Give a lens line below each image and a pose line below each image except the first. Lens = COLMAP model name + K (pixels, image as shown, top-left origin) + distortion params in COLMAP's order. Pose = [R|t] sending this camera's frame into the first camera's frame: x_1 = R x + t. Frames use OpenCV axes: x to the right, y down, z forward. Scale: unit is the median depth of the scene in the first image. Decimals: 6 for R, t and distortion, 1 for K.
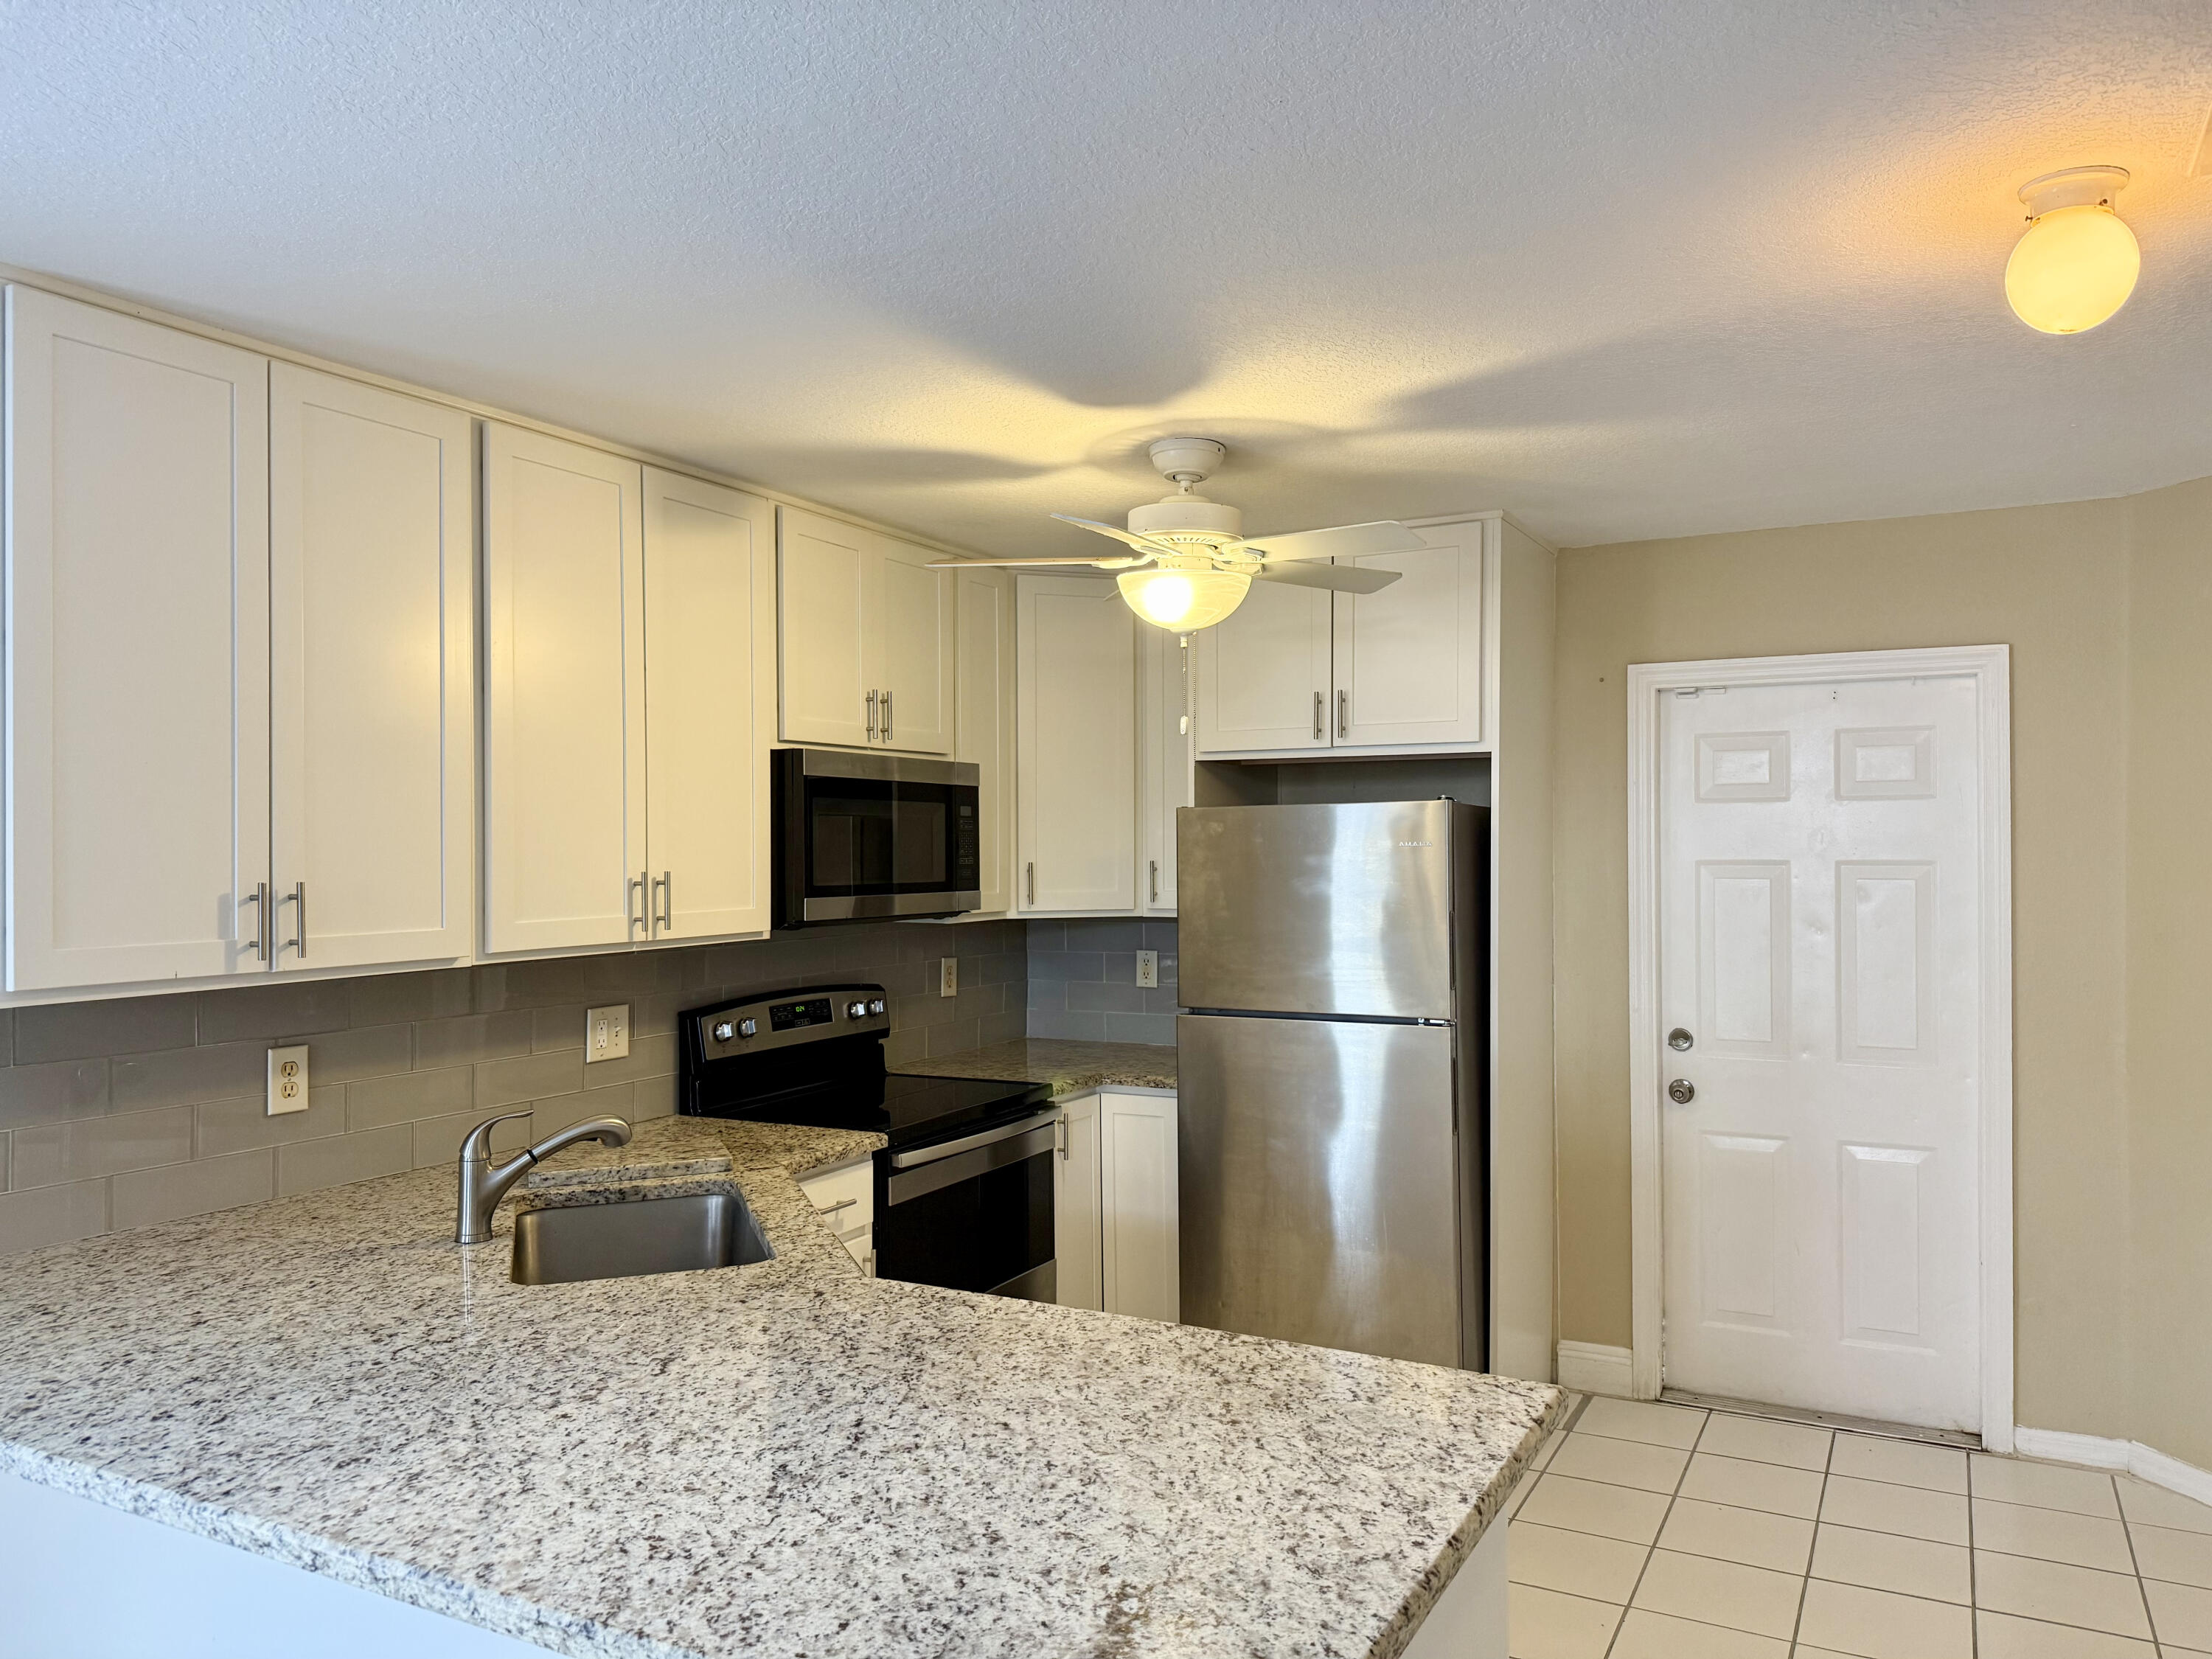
lens RADIAL K [[1552.7, 0, 1110.3], [0, 1552.7, 852.1], [0, 0, 1]] dist [0.077607, -0.104302]
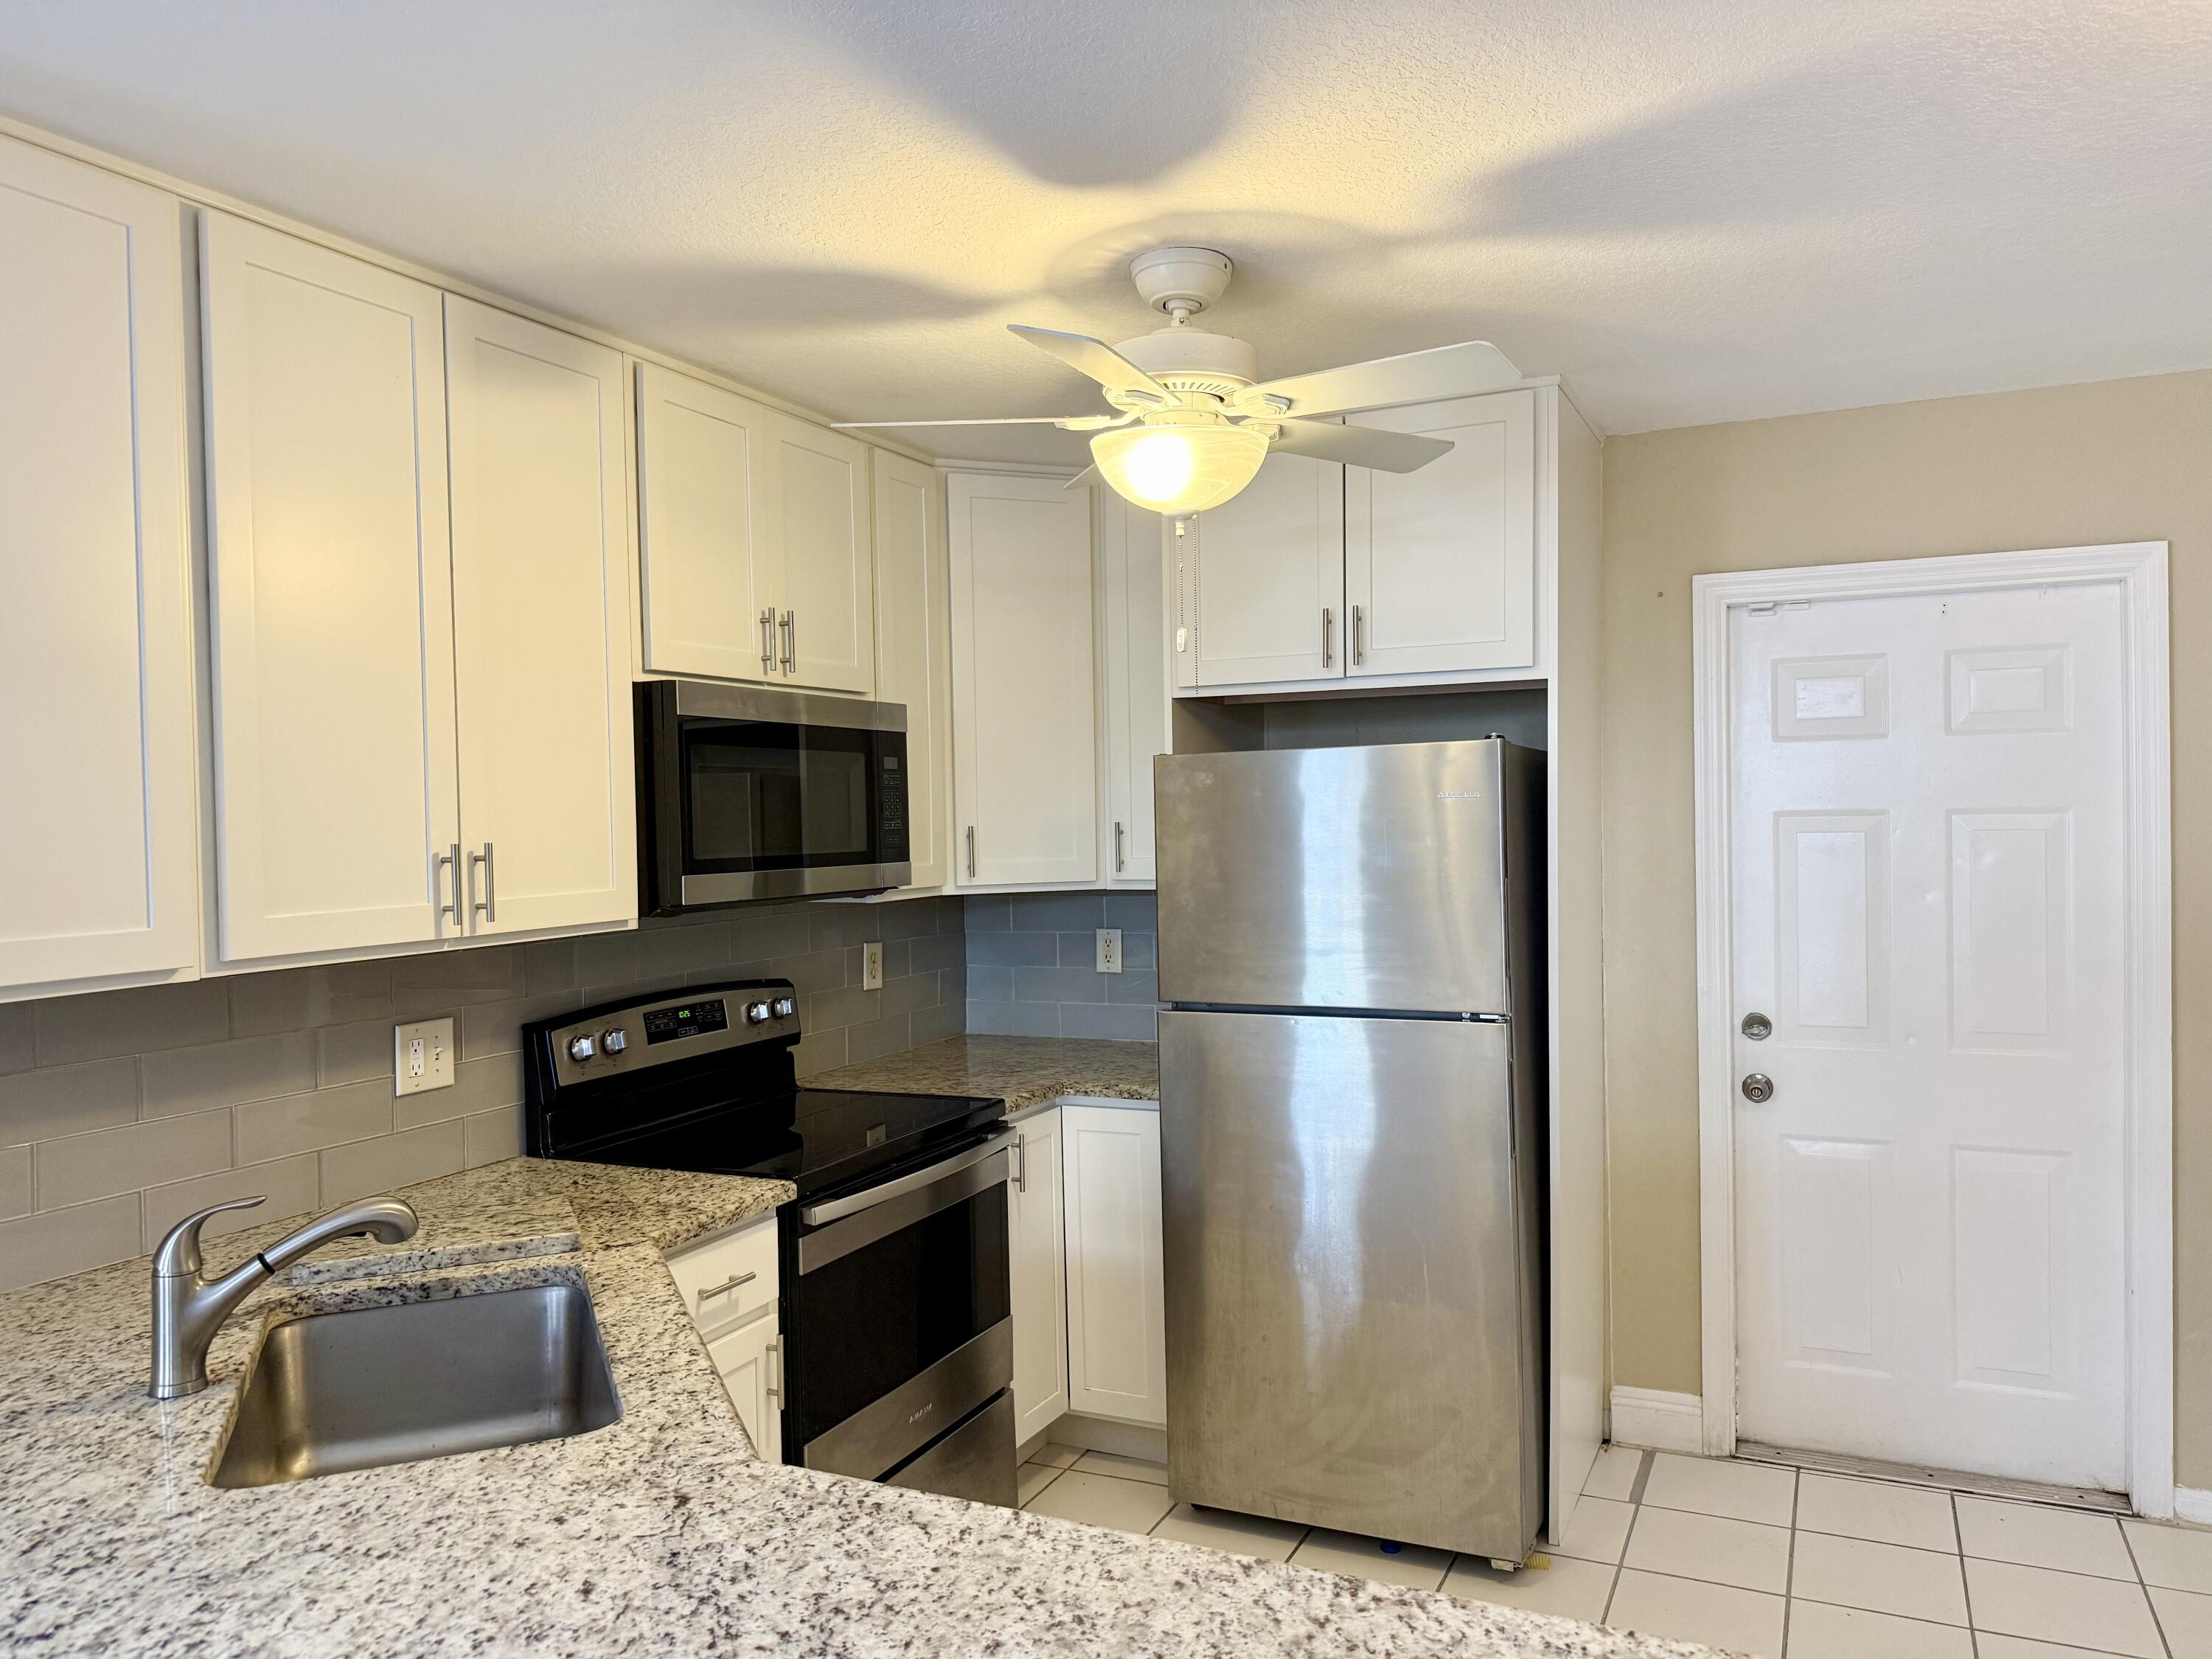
lens RADIAL K [[1552.7, 0, 1110.3], [0, 1552.7, 852.1], [0, 0, 1]] dist [0.077607, -0.104302]
pose [[0.998561, -0.015467, 0.051341, -0.023658], [0.014310, 0.999637, 0.022834, 0.003260], [-0.051676, -0.022067, 0.998420, 0.209058]]
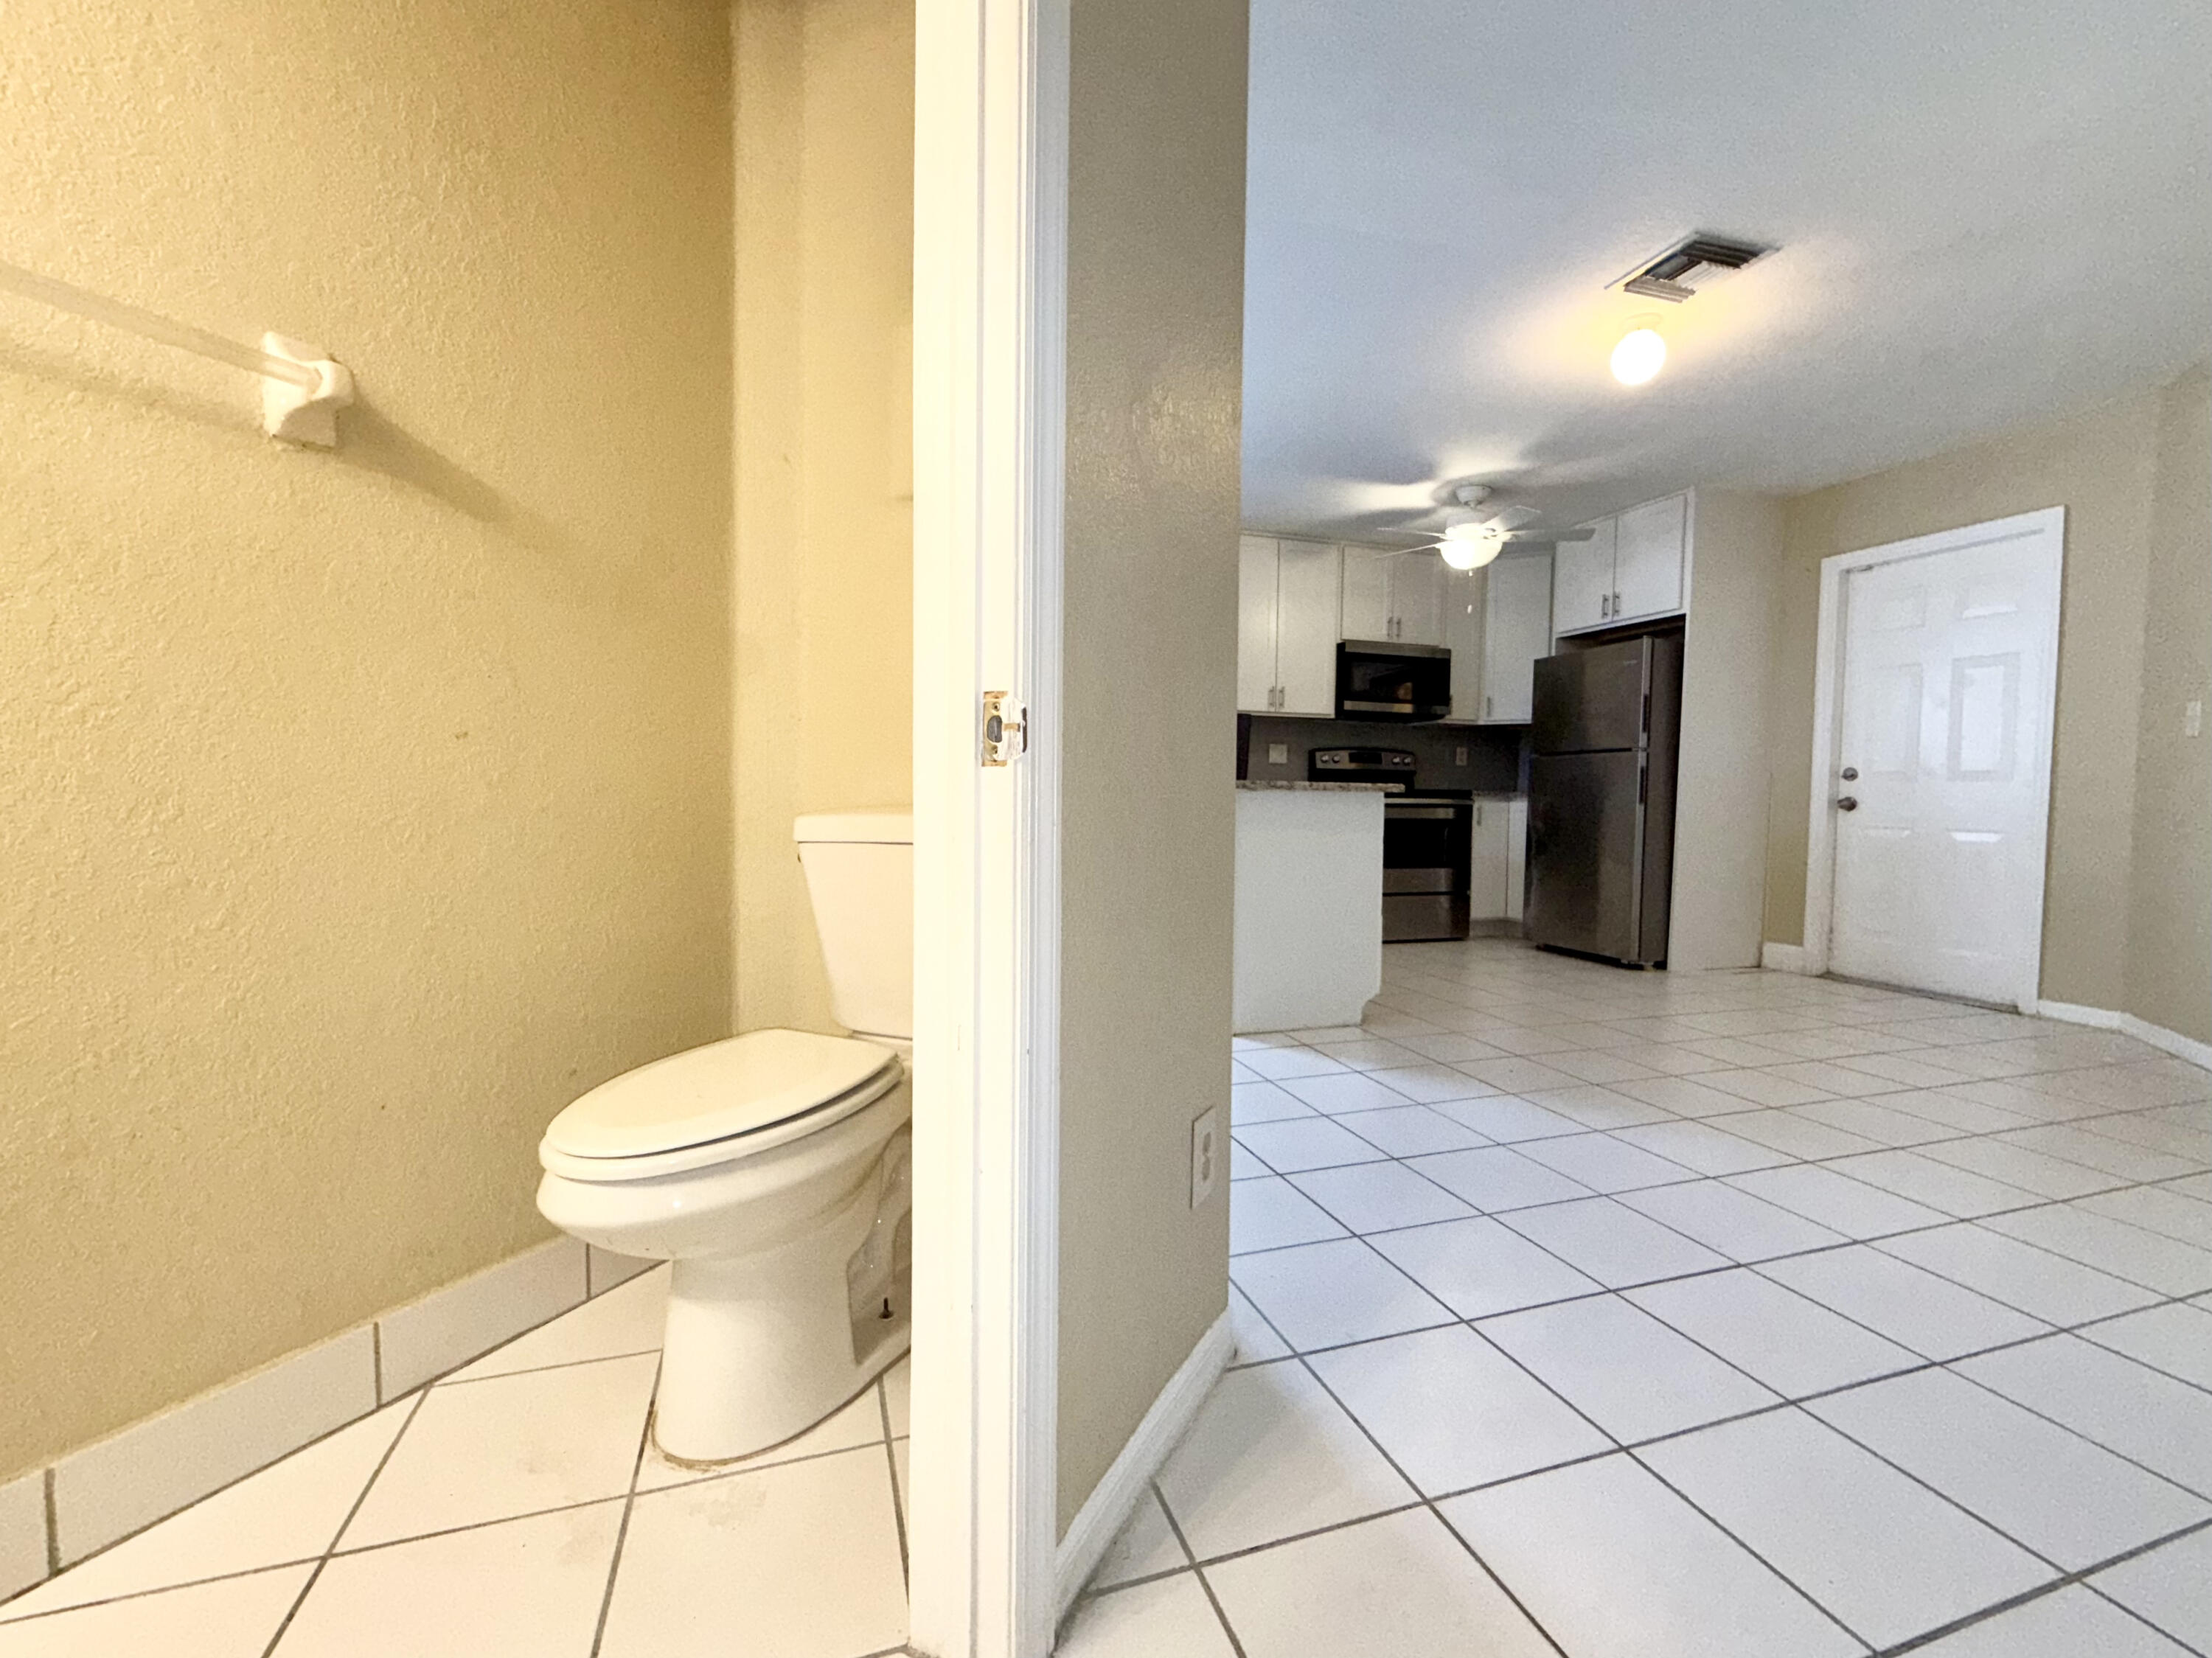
lens RADIAL K [[924.4, 0, 1106.0], [0, 924.4, 829.0], [0, 0, 1]] dist [-0.000311, 0.000512]
pose [[0.726360, 0.042341, -0.686008, 0.529989], [-0.017457, 0.998915, 0.043171, 0.169743], [0.687092, -0.019382, 0.726312, -0.339392]]
